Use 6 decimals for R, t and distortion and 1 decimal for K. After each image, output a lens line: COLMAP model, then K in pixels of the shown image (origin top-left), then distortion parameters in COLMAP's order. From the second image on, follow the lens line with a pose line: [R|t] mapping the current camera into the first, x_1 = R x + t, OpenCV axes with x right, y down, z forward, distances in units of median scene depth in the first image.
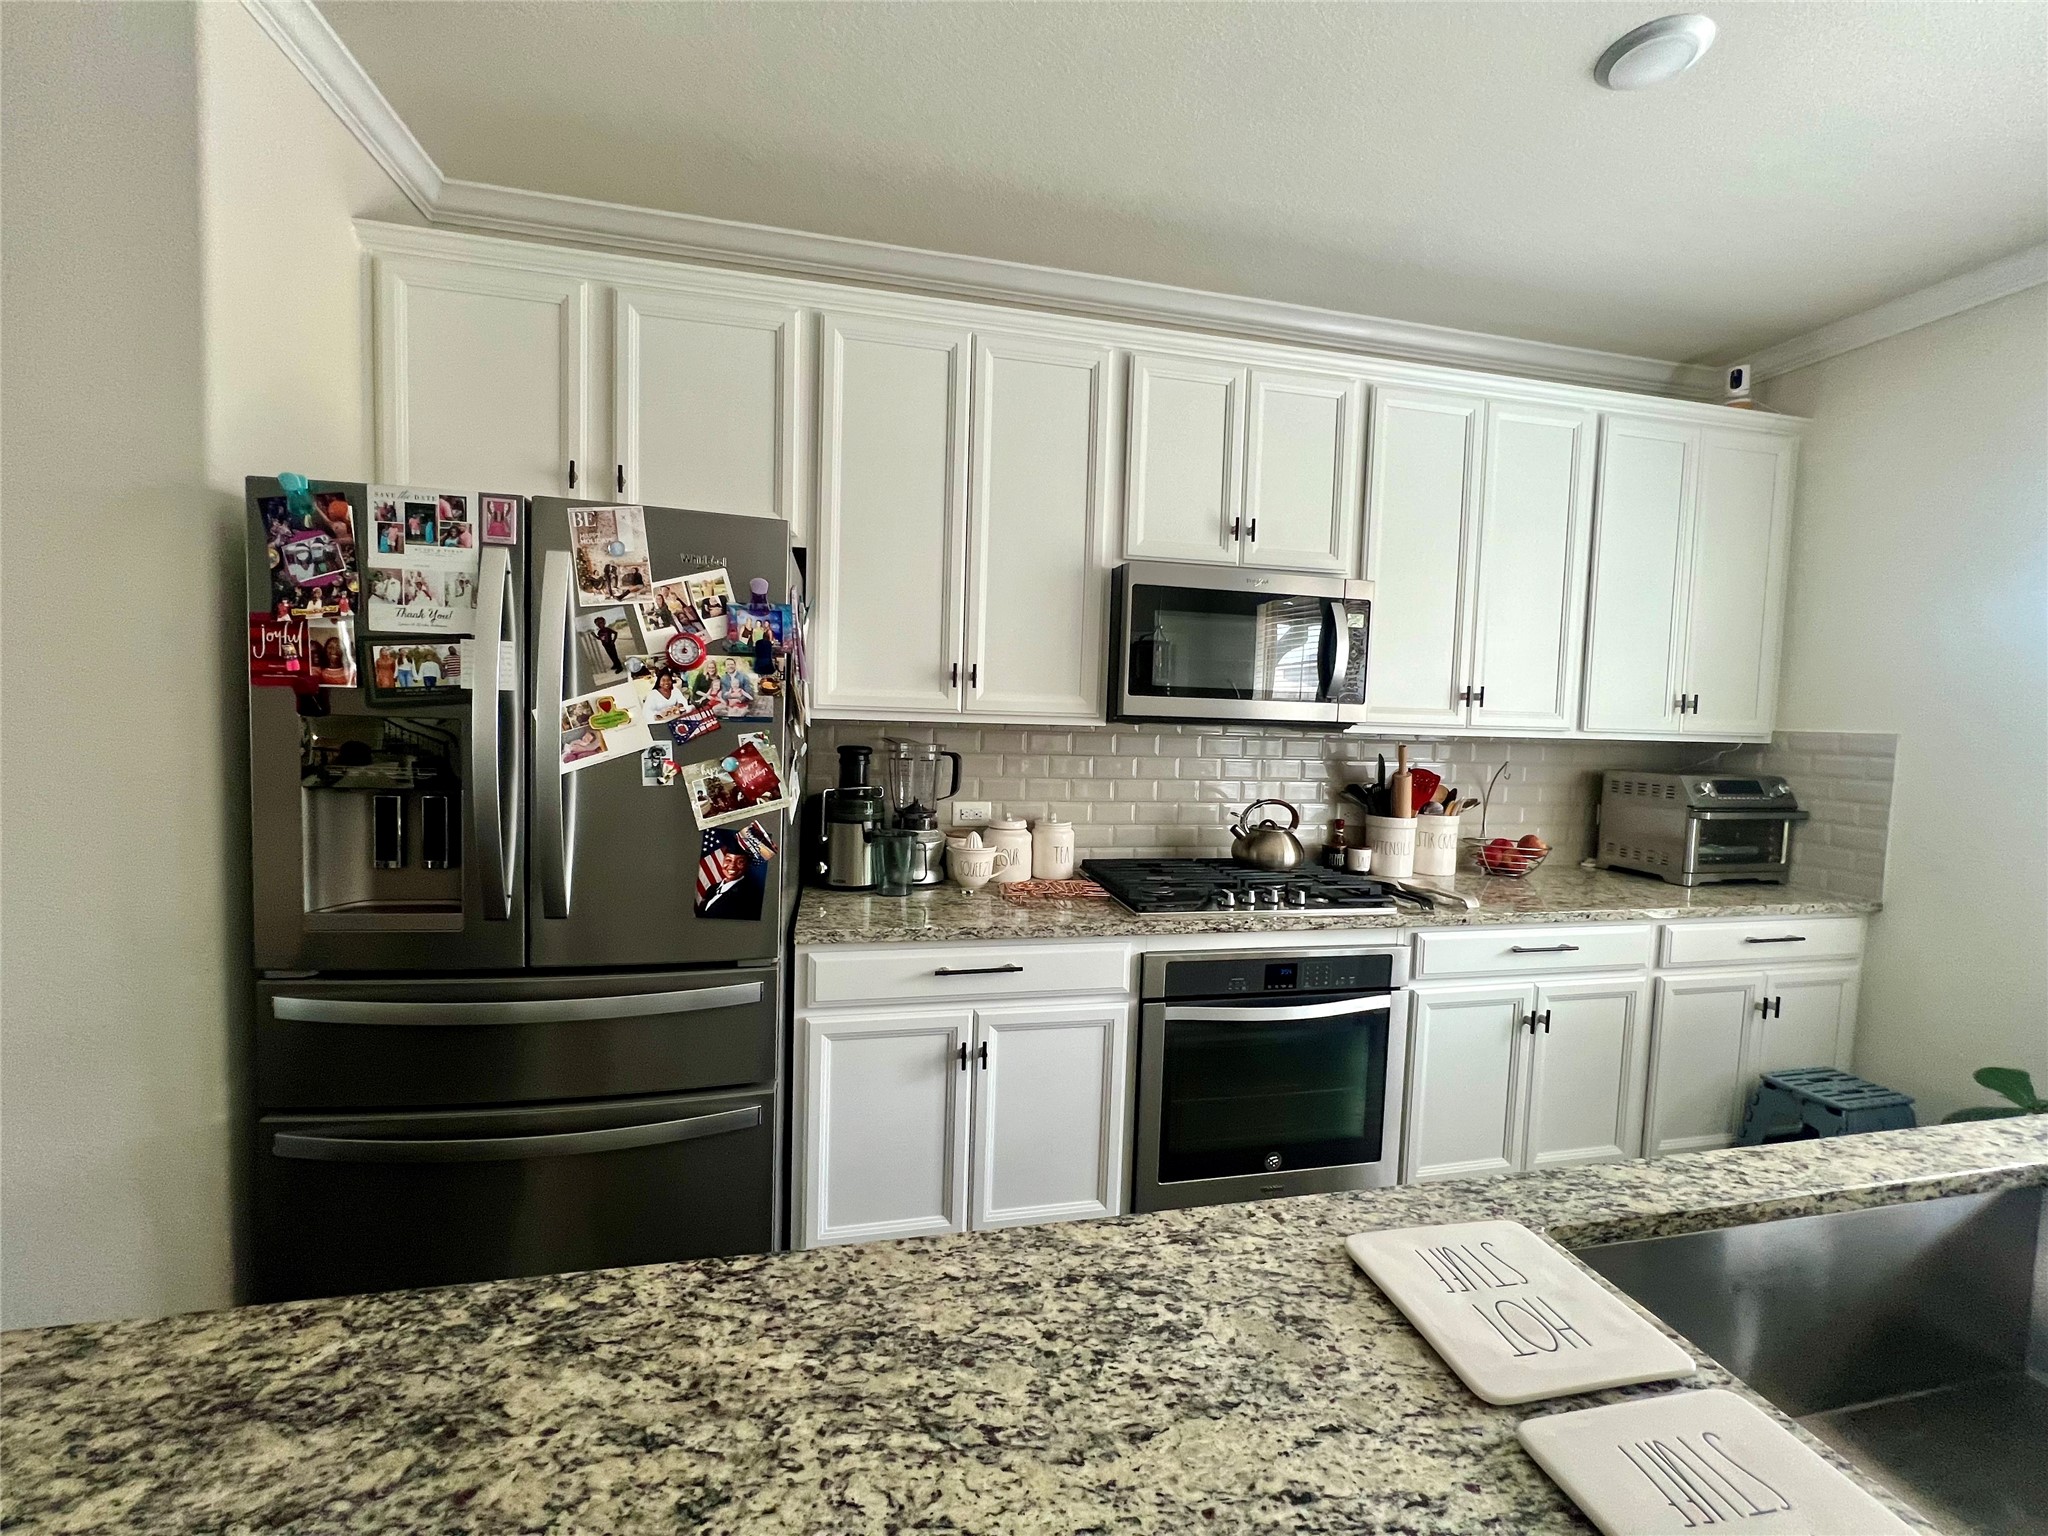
lens RADIAL K [[819.5, 0, 1019.7], [0, 819.5, 763.7], [0, 0, 1]] dist [-0.001286, -0.000035]
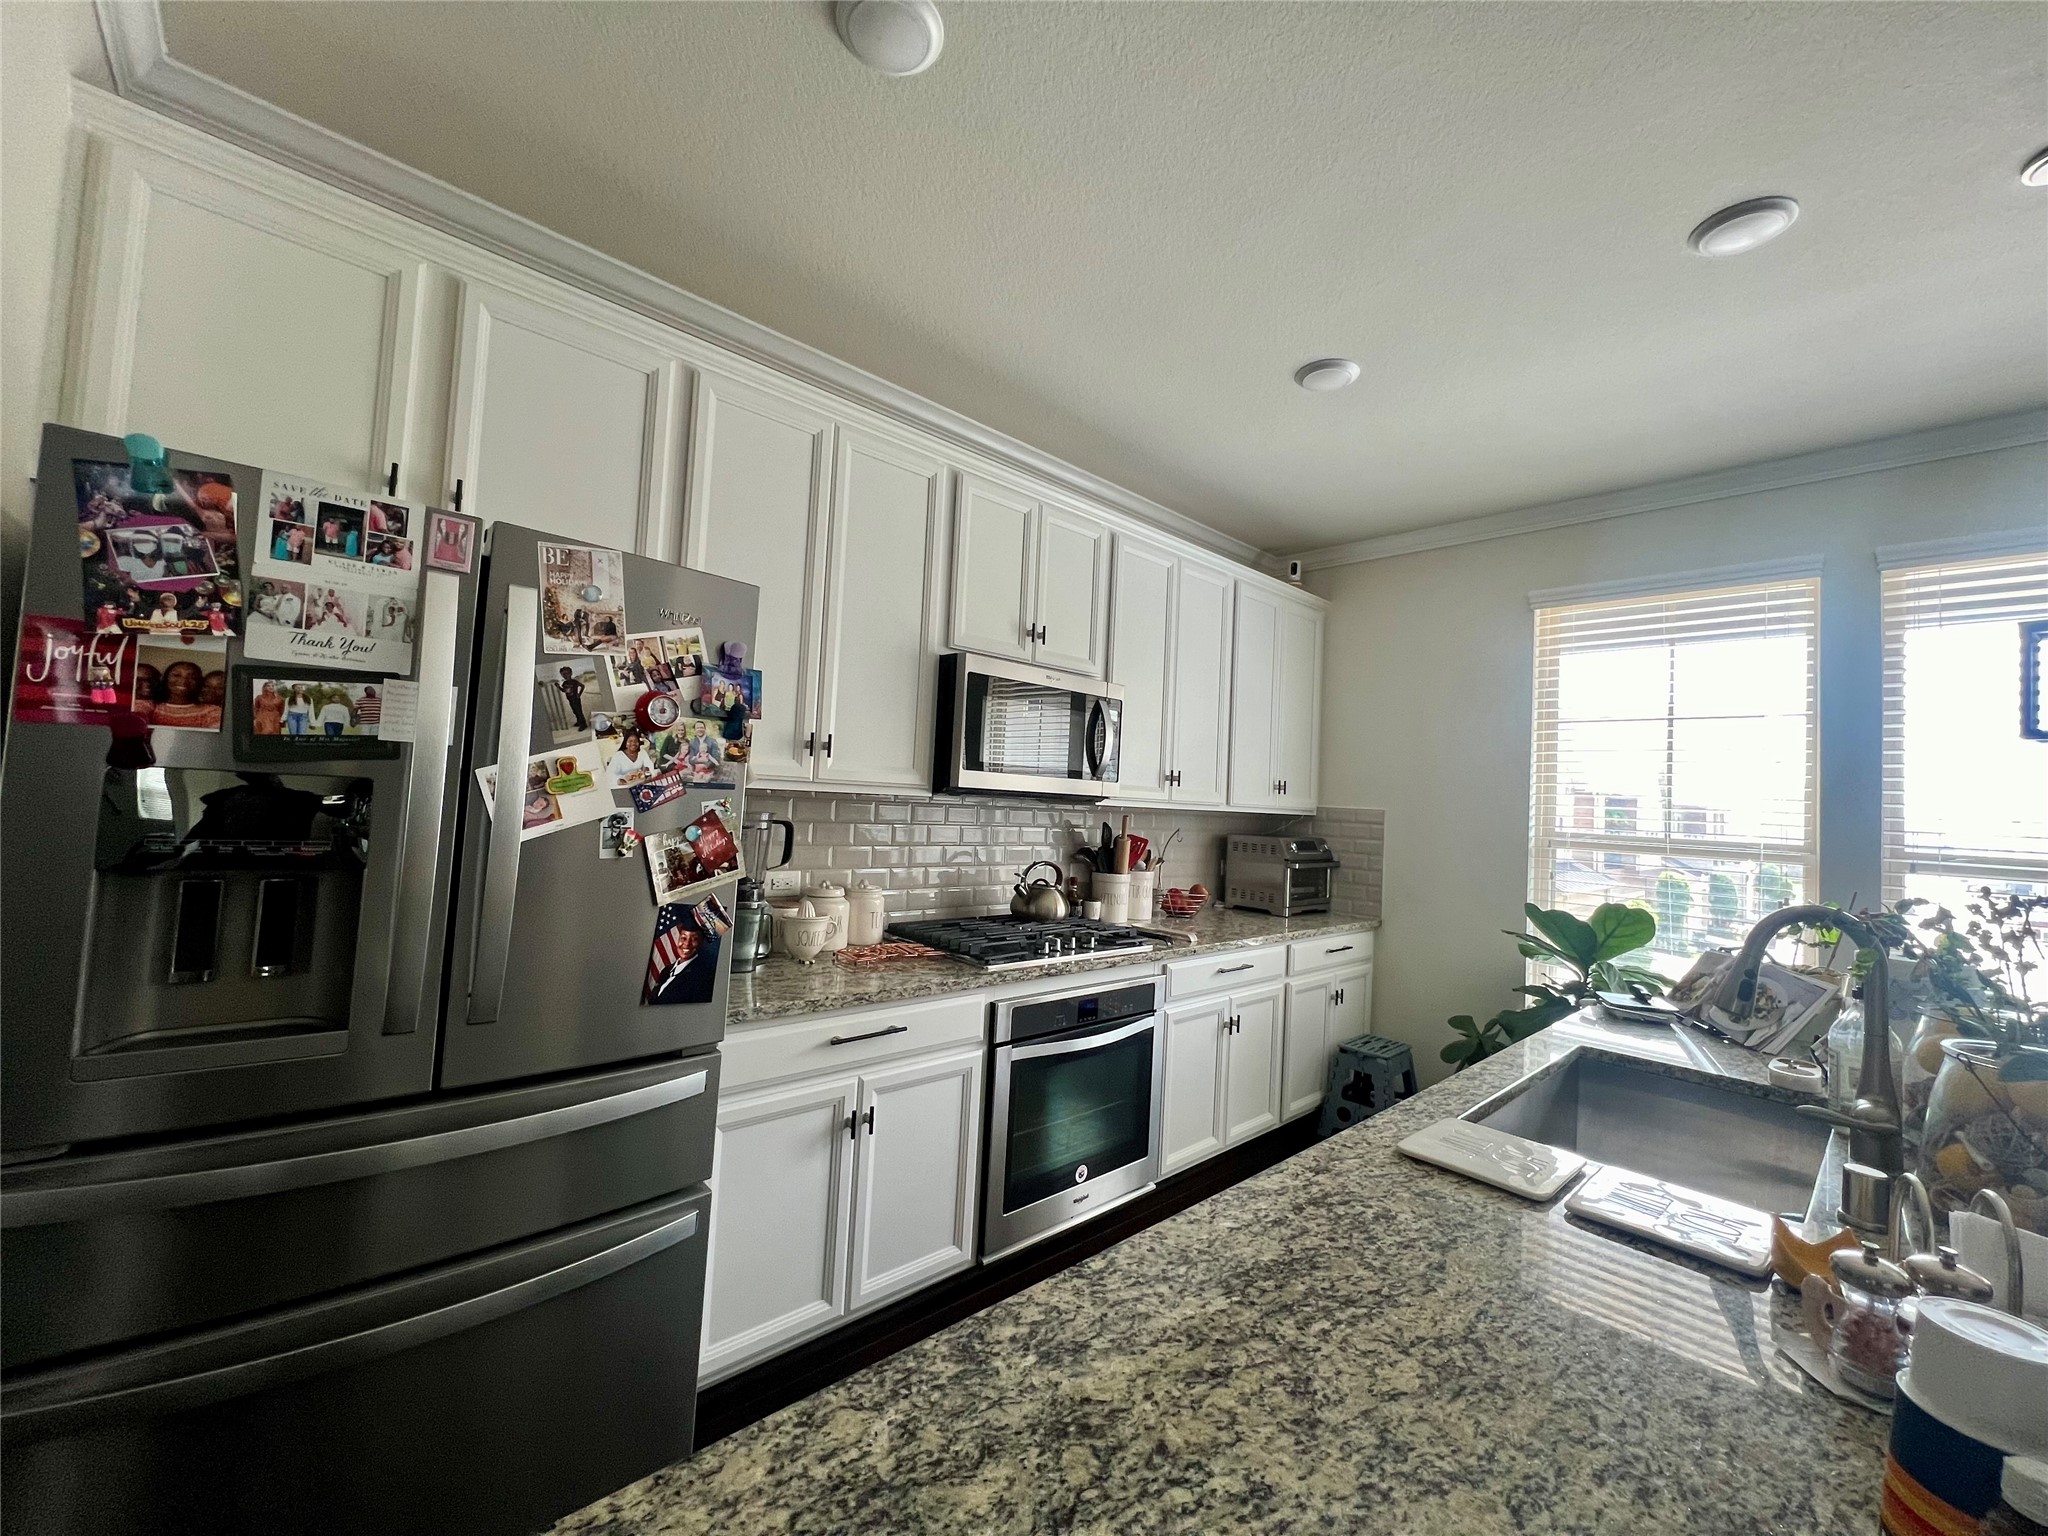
lens RADIAL K [[819.5, 0, 1022.3], [0, 819.5, 763.1], [0, 0, 1]] dist [-0.001286, -0.000035]
pose [[0.862724, 0.036864, 0.504330, -0.492131], [0.005381, 0.996613, -0.082053, -0.000730], [-0.505647, 0.073503, 0.859604, 0.001767]]
